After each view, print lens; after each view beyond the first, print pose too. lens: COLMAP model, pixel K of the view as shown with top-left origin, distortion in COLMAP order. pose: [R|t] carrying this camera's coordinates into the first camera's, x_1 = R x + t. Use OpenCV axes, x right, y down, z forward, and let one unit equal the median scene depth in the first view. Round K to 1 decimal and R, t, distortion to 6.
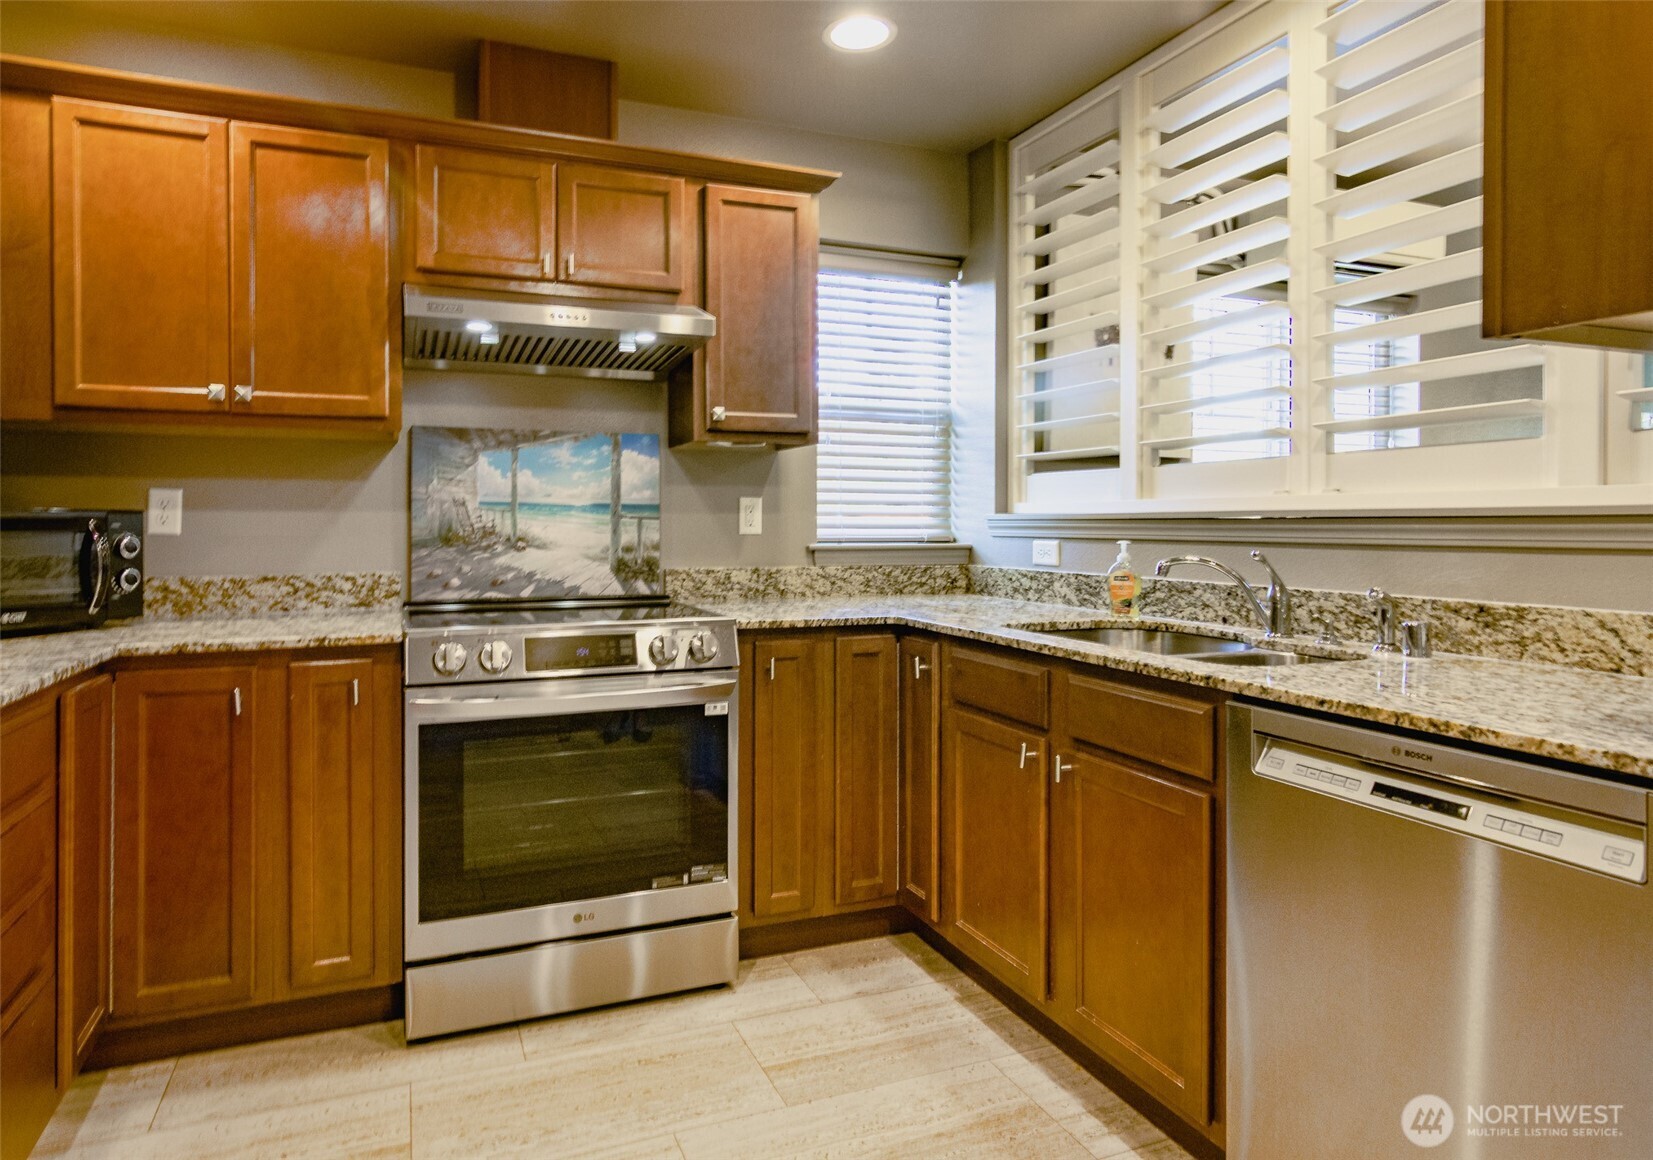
lens RADIAL K [[914.0, 0, 707.3], [0, 914.0, 527.0], [0, 0, 1]] dist [0.000383, 0.000343]
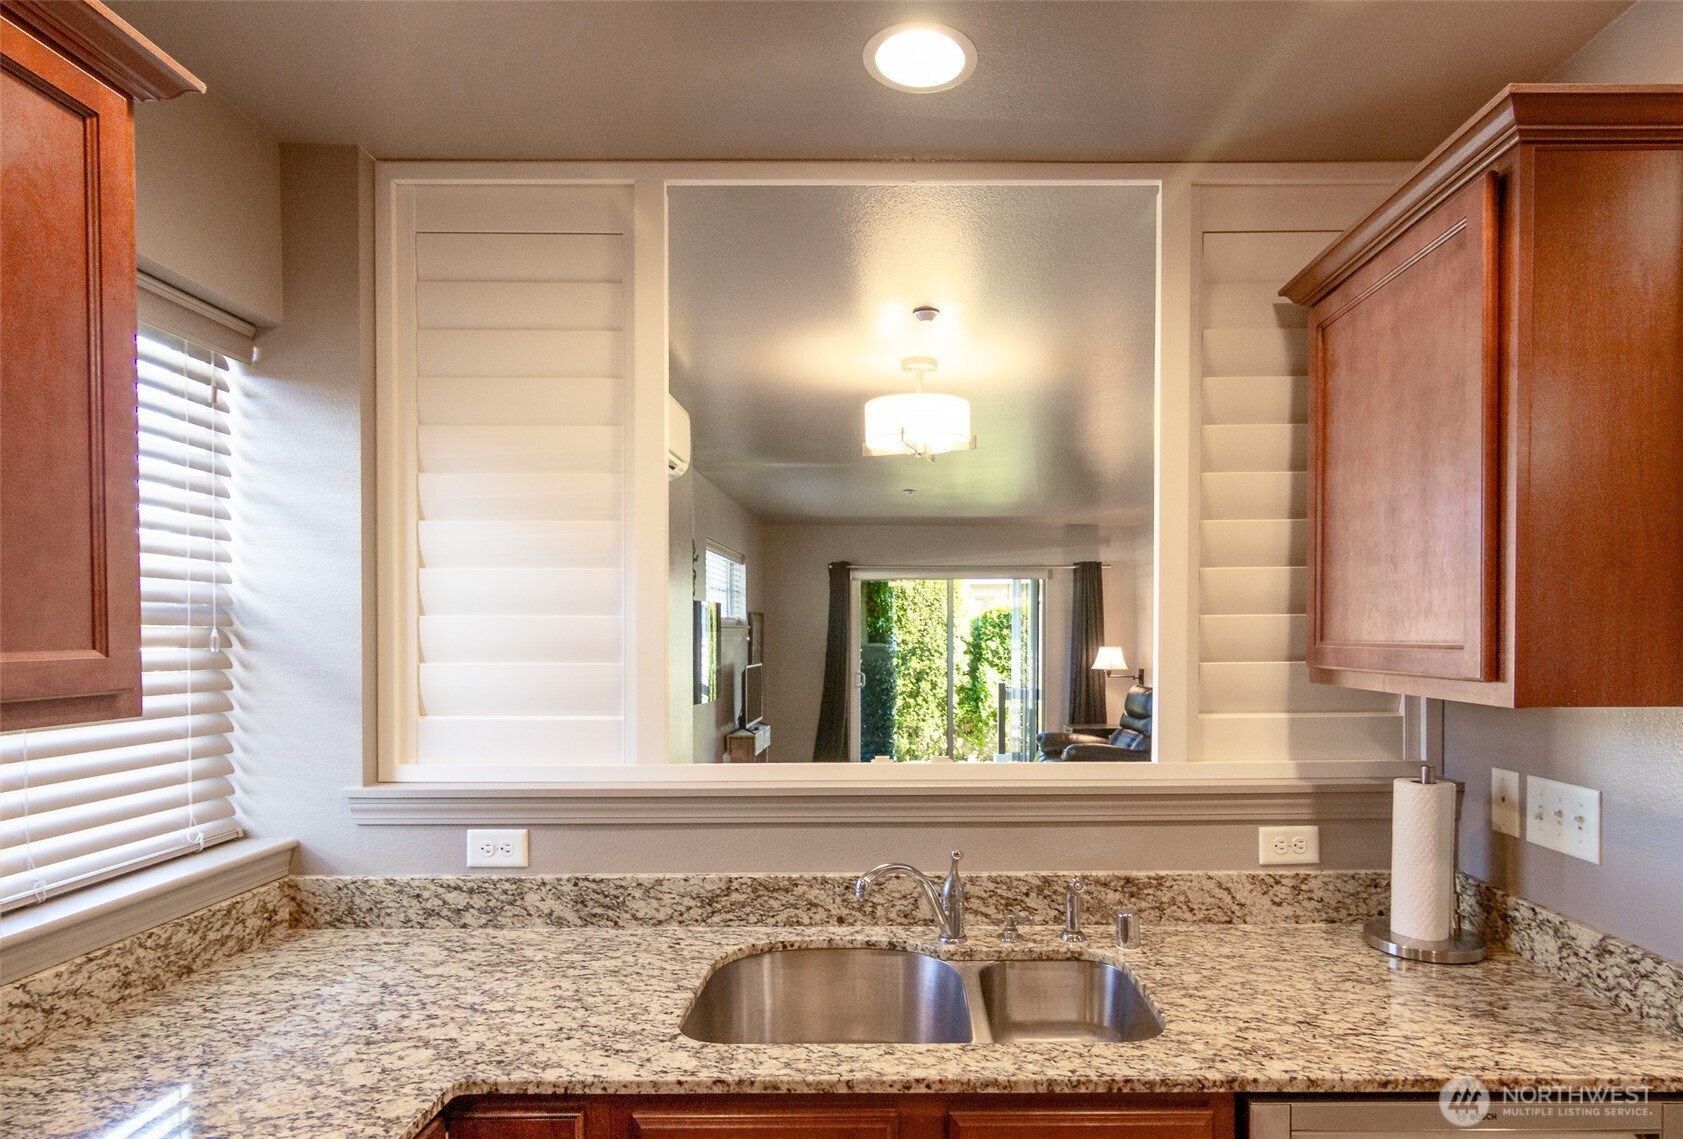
lens RADIAL K [[942.1, 0, 931.4], [0, 942.1, 657.3], [0, 0, 1]] dist [-0.001463, 0.003176]
pose [[0.317198, -0.023970, 0.948056, -0.199721], [0.013957, 0.999690, 0.020606, -0.146964], [-0.948257, 0.006696, 0.317434, 0.640250]]
